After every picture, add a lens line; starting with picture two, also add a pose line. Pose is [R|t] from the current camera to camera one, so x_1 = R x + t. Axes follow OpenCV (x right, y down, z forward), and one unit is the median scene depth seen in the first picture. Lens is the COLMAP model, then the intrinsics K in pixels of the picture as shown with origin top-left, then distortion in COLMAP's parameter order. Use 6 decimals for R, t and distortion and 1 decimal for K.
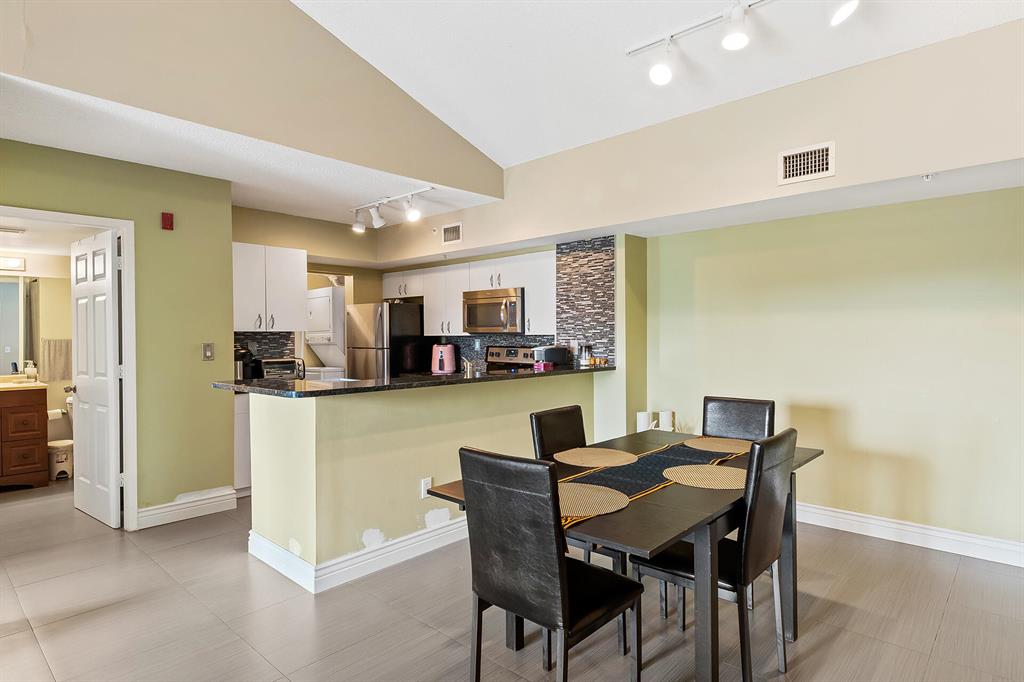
lens RADIAL K [[556.7, 0, 512.3], [0, 556.7, 337.9], [0, 0, 1]] dist [0.039987, -0.032129]
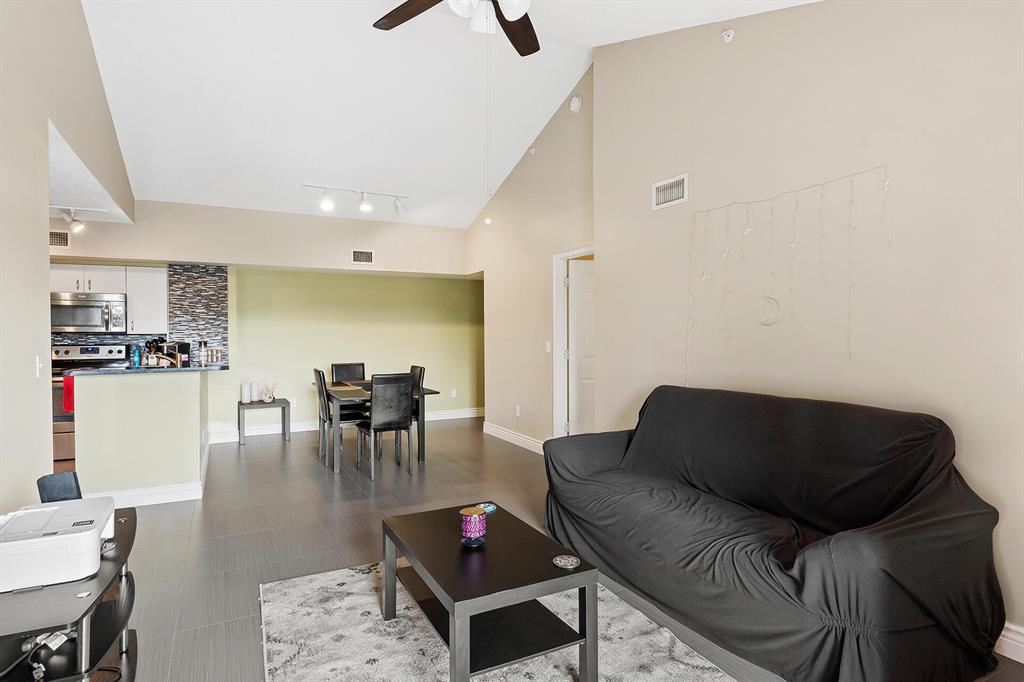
lens RADIAL K [[556.7, 0, 512.3], [0, 556.7, 337.9], [0, 0, 1]] dist [0.039987, -0.032129]
pose [[0.340300, -0.005228, 0.940302, -0.902981], [0.008353, 0.999962, 0.002536, 0.007615], [-0.940280, 0.006991, 0.340331, -0.204426]]
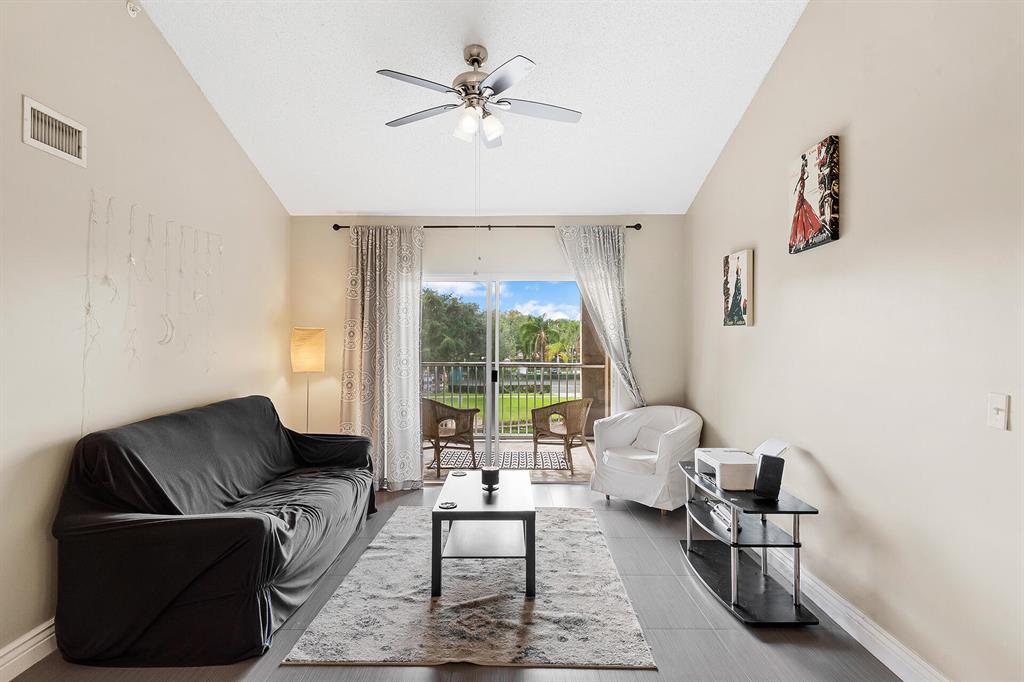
lens RADIAL K [[556.7, 0, 512.3], [0, 556.7, 337.9], [0, 0, 1]] dist [0.039987, -0.032129]
pose [[-0.729894, 0.007110, -0.683523, -0.006080], [-0.000155, 0.999944, 0.010567, -0.018367], [0.683560, 0.007818, -0.729852, 0.526377]]
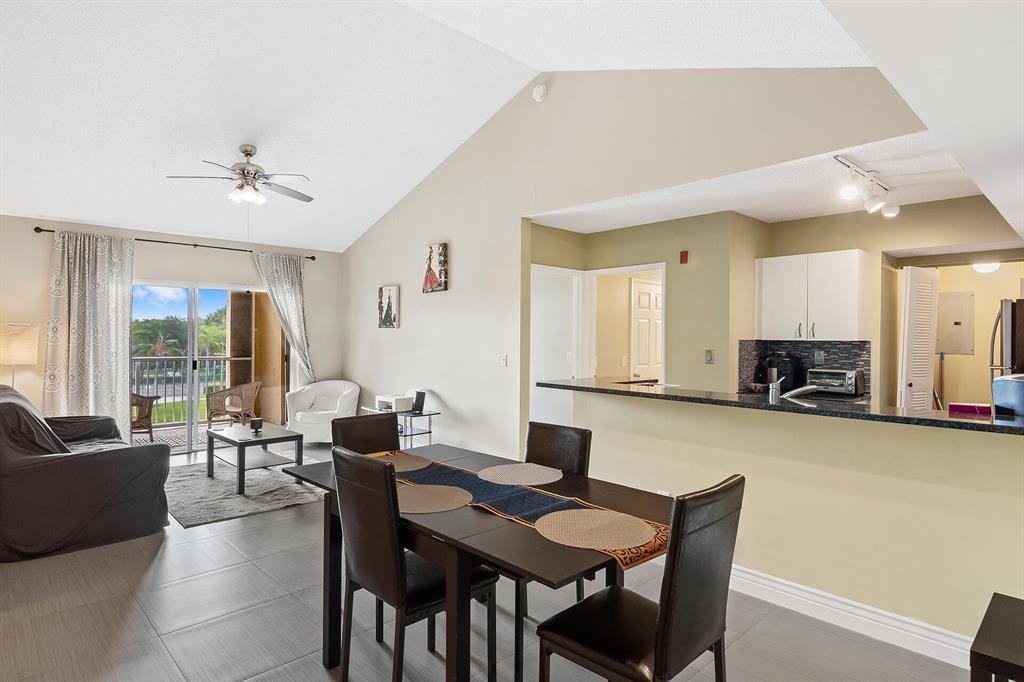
lens RADIAL K [[556.7, 0, 512.3], [0, 556.7, 337.9], [0, 0, 1]] dist [0.039987, -0.032129]
pose [[-0.059911, 0.009247, -0.998161, 0.600282], [-0.011799, 0.999881, 0.009971, -0.020342], [0.998134, 0.012375, -0.059794, 0.556531]]
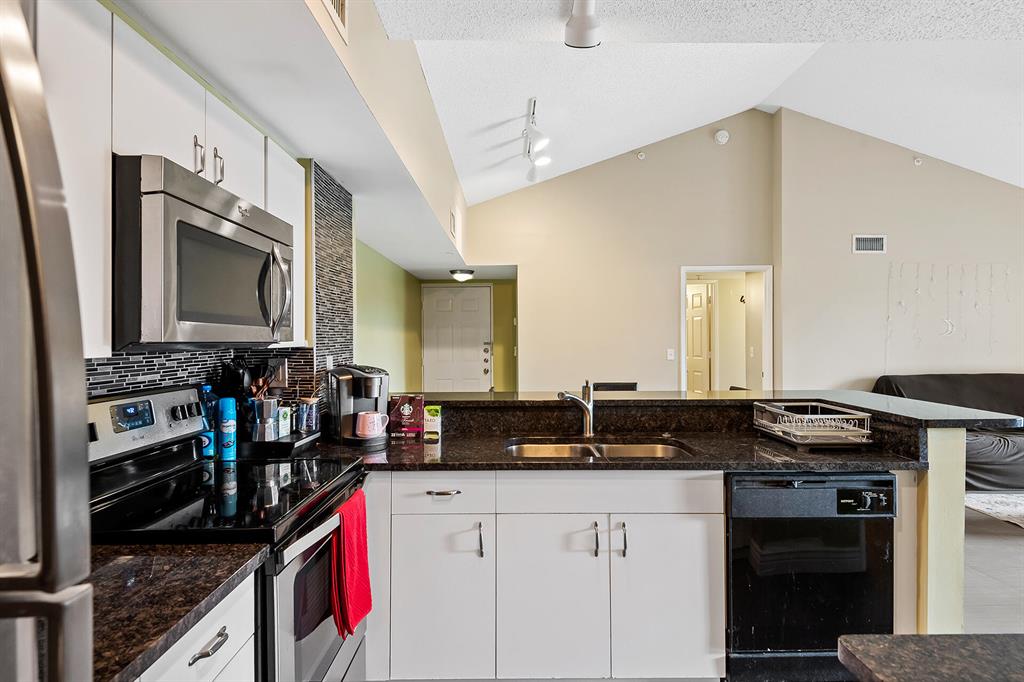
lens RADIAL K [[556.7, 0, 512.3], [0, 556.7, 337.9], [0, 0, 1]] dist [0.039987, -0.032129]
pose [[-0.687039, 0.007298, 0.726584, -0.403300], [0.013035, 0.999912, 0.002283, -0.012466], [-0.726504, 0.011039, -0.687074, 1.238613]]
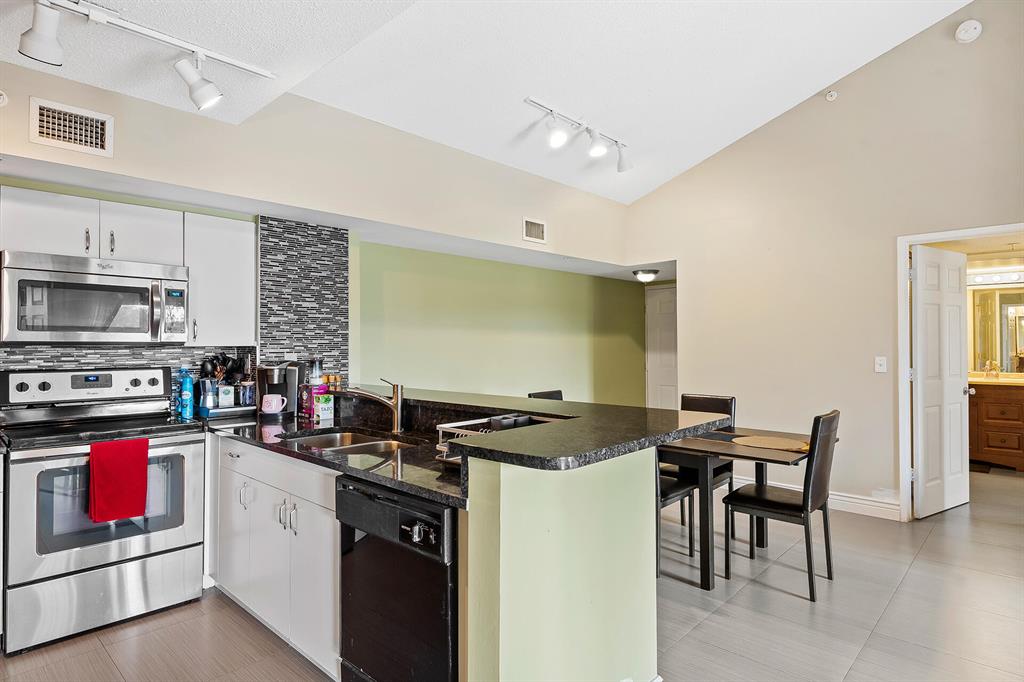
lens RADIAL K [[556.7, 0, 512.3], [0, 556.7, 337.9], [0, 0, 1]] dist [0.039987, -0.032129]
pose [[0.011833, 0.017280, 0.999781, -0.627433], [0.010265, 0.999796, -0.017401, -0.000480], [-0.999877, 0.010469, 0.011654, 0.694585]]
